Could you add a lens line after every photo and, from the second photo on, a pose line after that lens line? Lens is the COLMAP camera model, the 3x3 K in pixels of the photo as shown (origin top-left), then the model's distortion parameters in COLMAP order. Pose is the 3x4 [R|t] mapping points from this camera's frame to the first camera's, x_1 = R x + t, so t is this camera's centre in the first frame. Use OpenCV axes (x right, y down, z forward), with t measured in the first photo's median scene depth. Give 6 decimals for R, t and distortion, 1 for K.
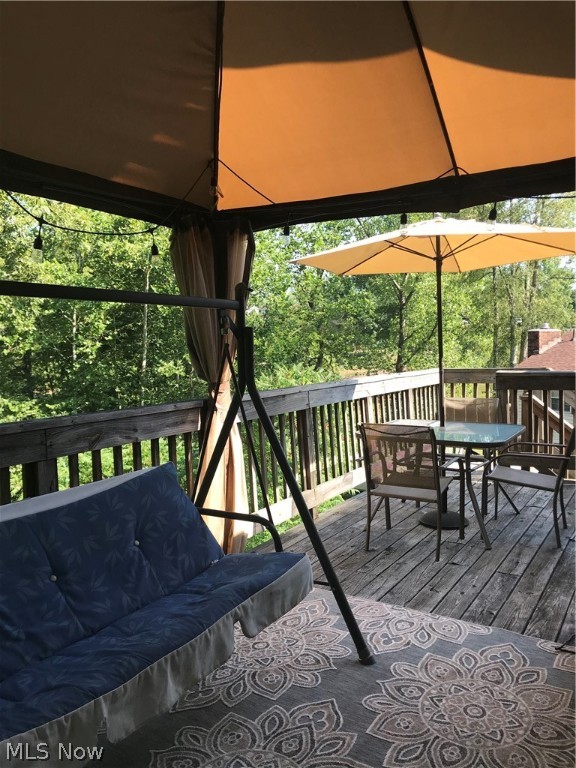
lens RADIAL K [[635.8, 0, 292.3], [0, 635.8, 382.6], [0, 0, 1]] dist [0.028011, -0.013888]
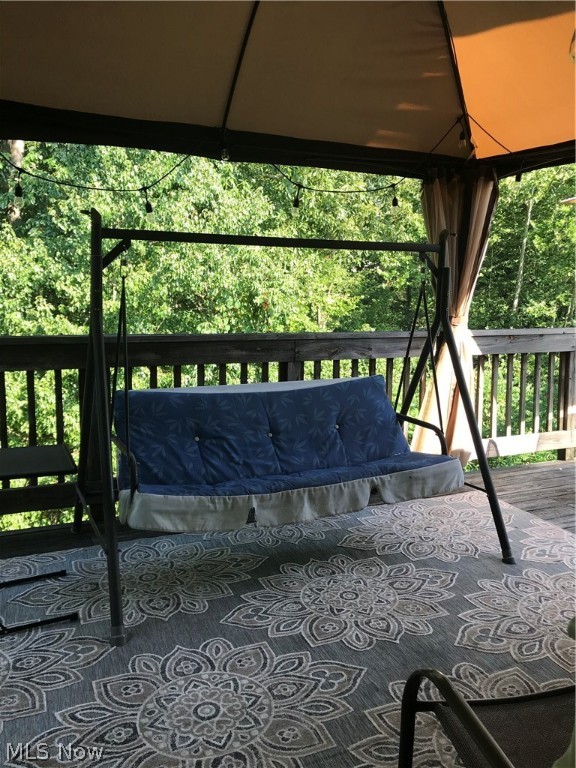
lens RADIAL K [[635.8, 0, 282.6], [0, 635.8, 387.3], [0, 0, 1]] dist [0.028011, -0.013888]
pose [[0.823275, 0.126864, -0.553284, 0.391317], [-0.068372, 0.989771, 0.125211, 0.005125], [0.563510, -0.065254, 0.823528, -0.175073]]
